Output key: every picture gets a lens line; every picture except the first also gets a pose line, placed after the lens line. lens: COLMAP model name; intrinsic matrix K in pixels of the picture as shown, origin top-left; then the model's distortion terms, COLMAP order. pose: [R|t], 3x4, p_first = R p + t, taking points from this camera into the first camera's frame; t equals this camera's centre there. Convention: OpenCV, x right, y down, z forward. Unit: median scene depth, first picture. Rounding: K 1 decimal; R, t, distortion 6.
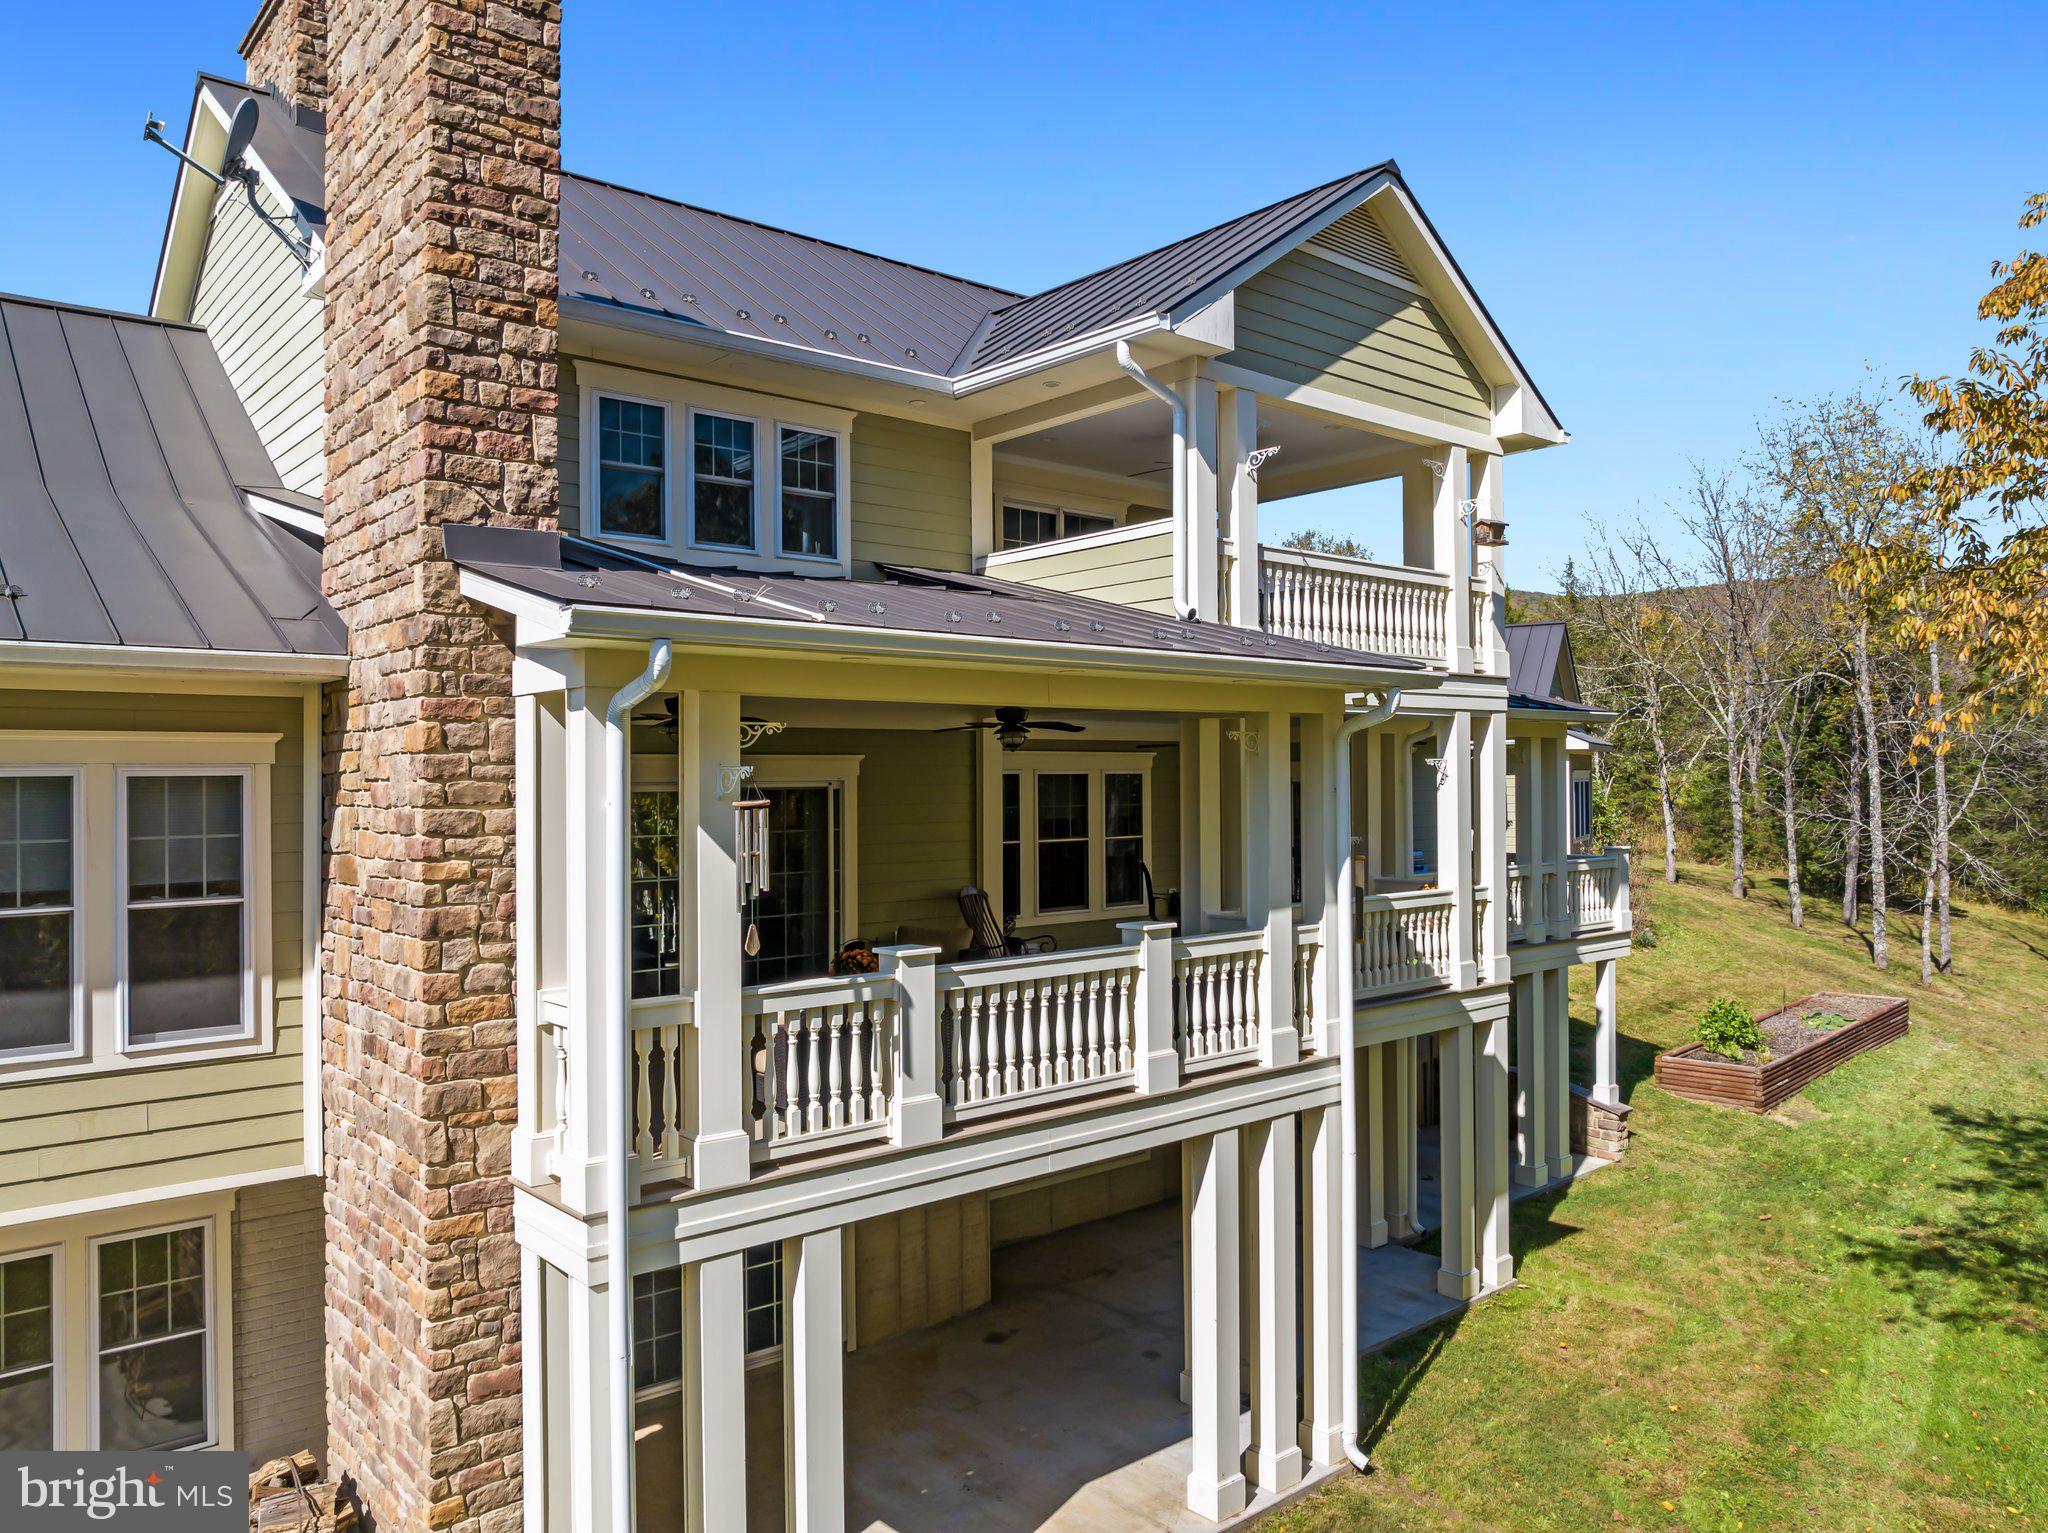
lens RADIAL K [[1433.7, 0, 1024.0], [0, 1433.7, 766.5], [0, 0, 1]] dist [-0.030326, -0.004612]
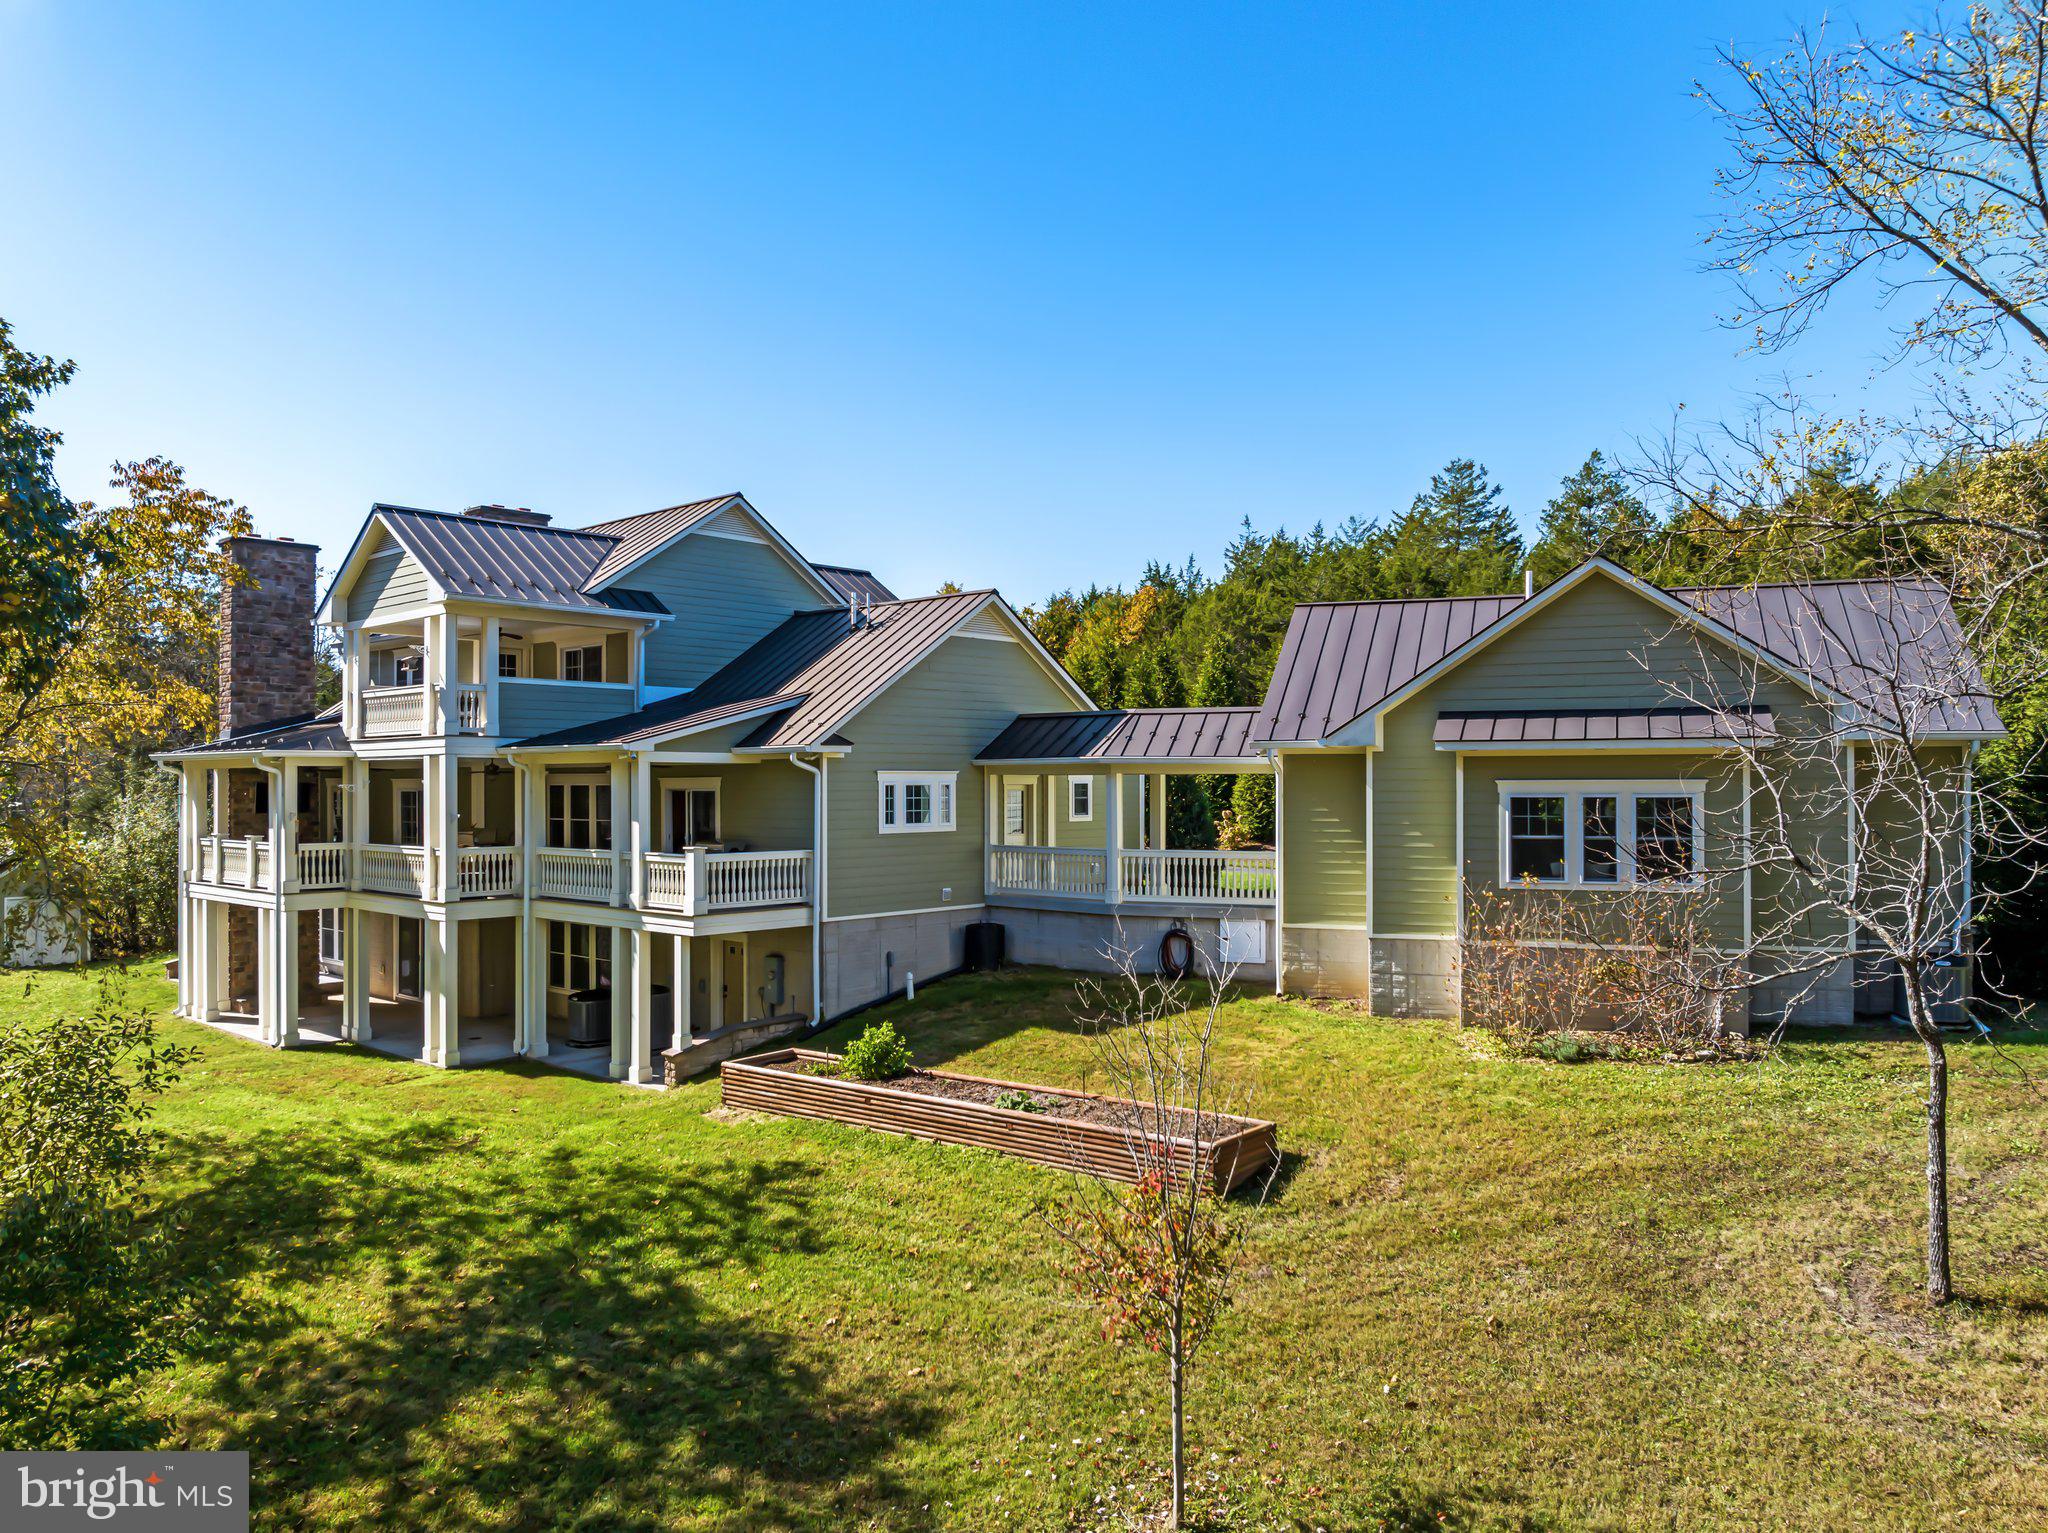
lens RADIAL K [[1446.6, 0, 1024.0], [0, 1446.6, 766.5], [0, 0, 1]] dist [-0.022448, -0.034504]
pose [[0.173409, -0.000877, -0.984850, 2.238789], [0.010001, 0.999950, 0.000871, -0.017678], [0.984799, -0.010001, 0.173409, 1.392377]]
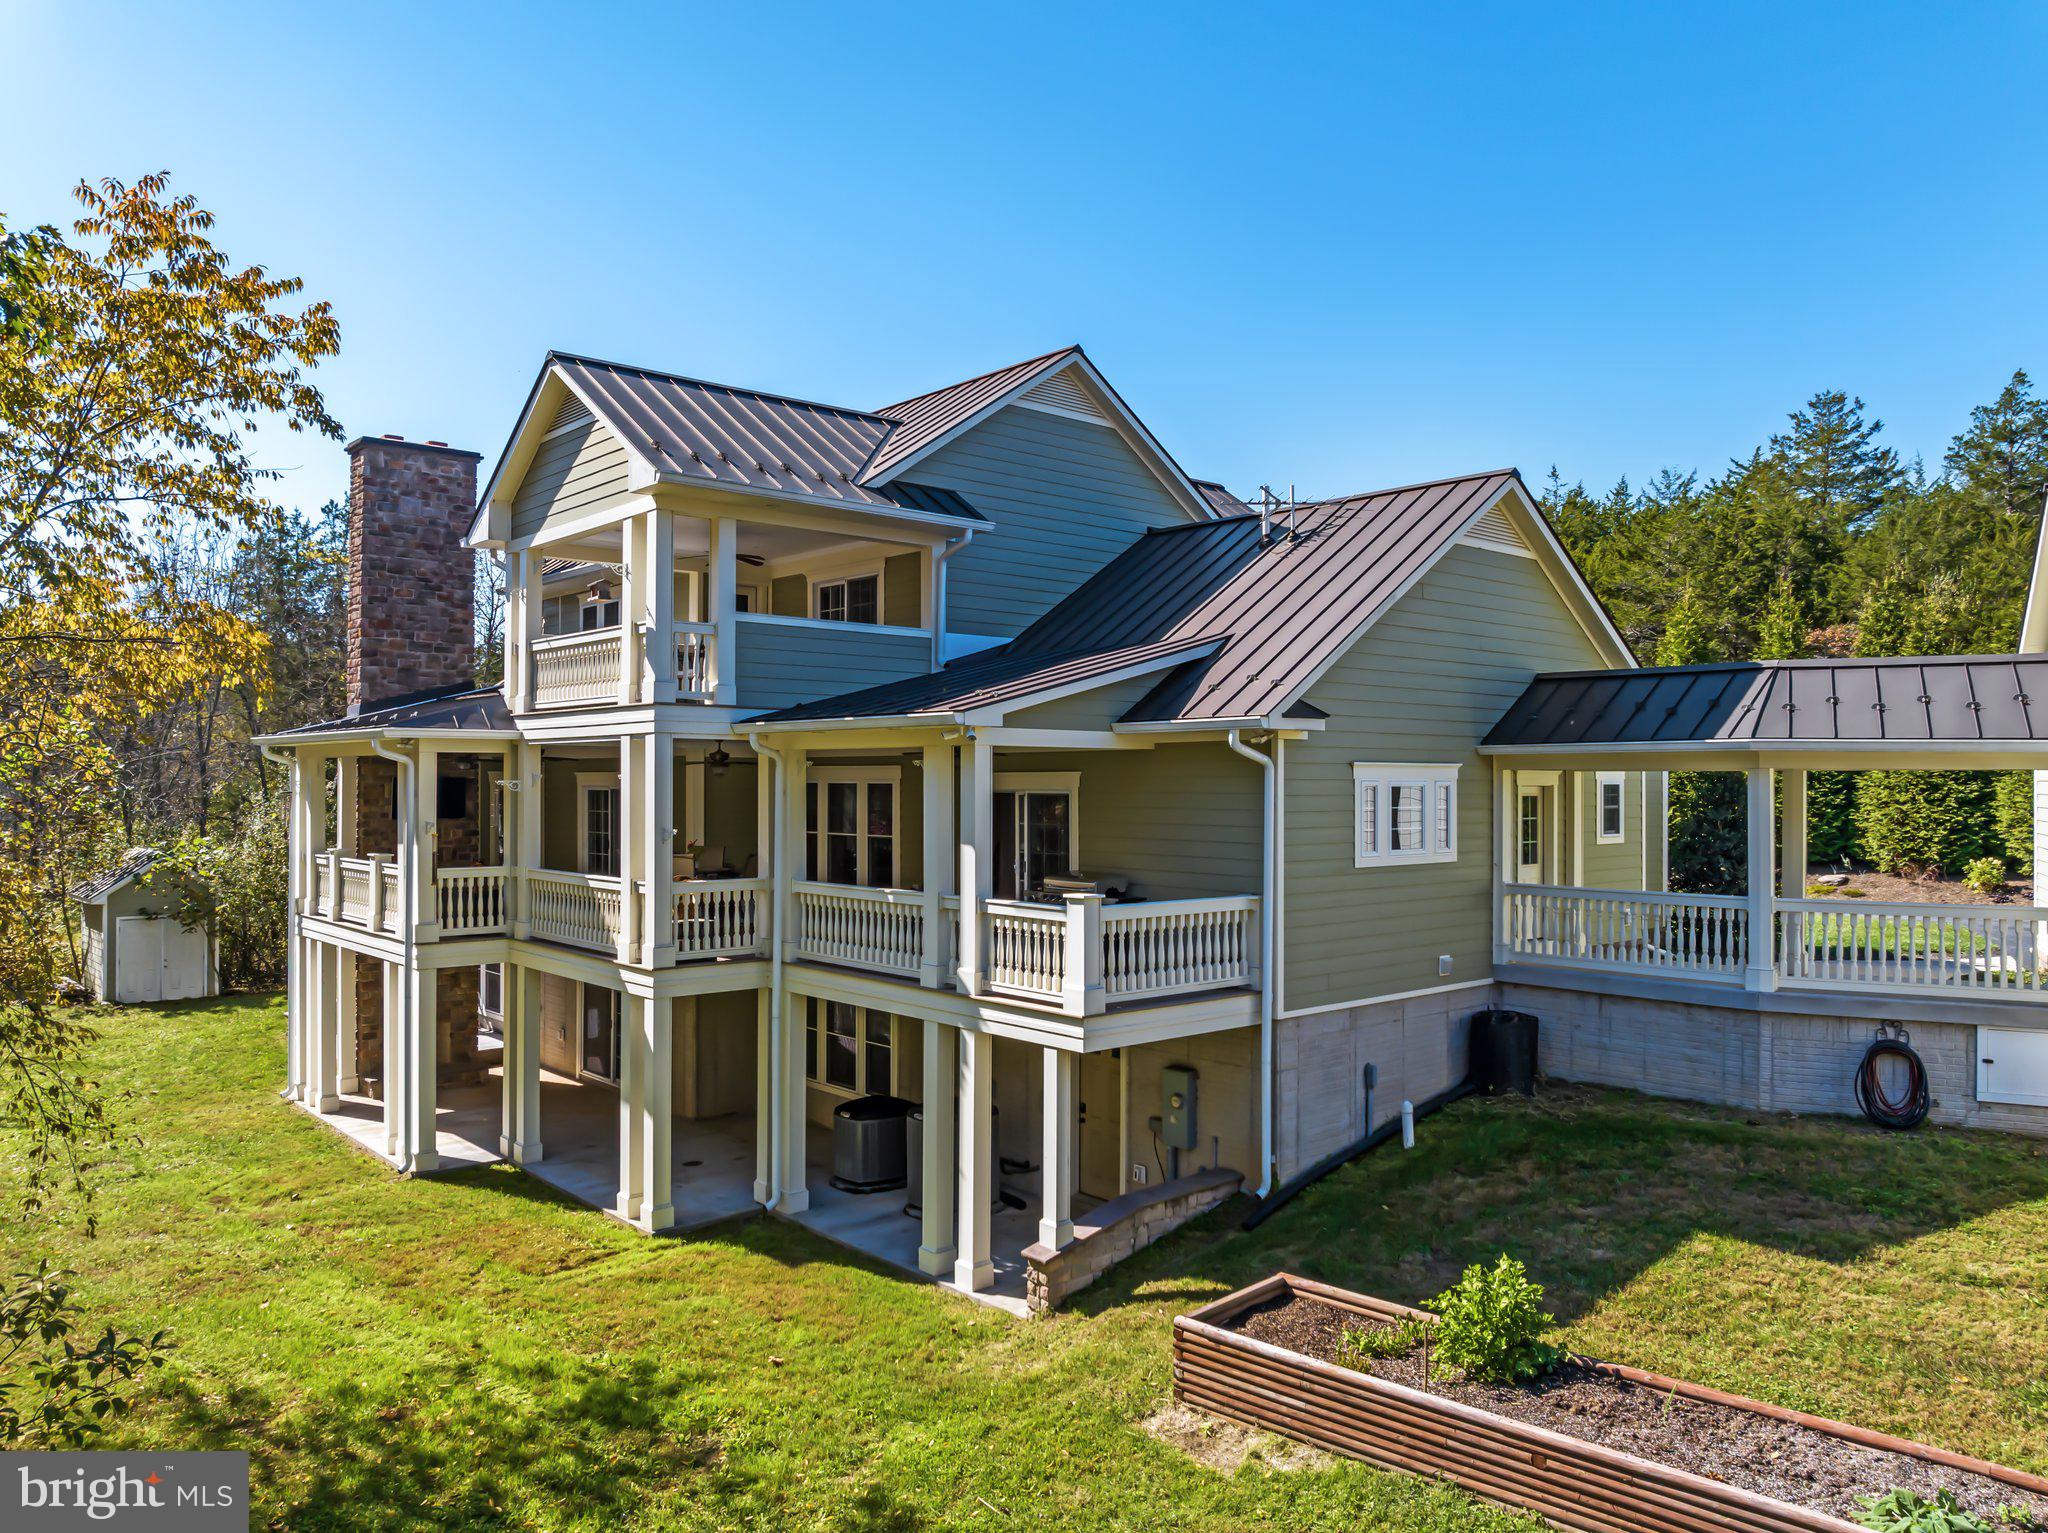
lens RADIAL K [[1446.6, 0, 1024.0], [0, 1446.6, 766.5], [0, 0, 1]] dist [-0.022448, -0.034504]
pose [[0.057056, 0.002128, -0.998369, 1.510052], [0.005835, 0.999980, 0.002465, -0.013714], [0.998354, -0.005966, 0.057043, 1.222011]]
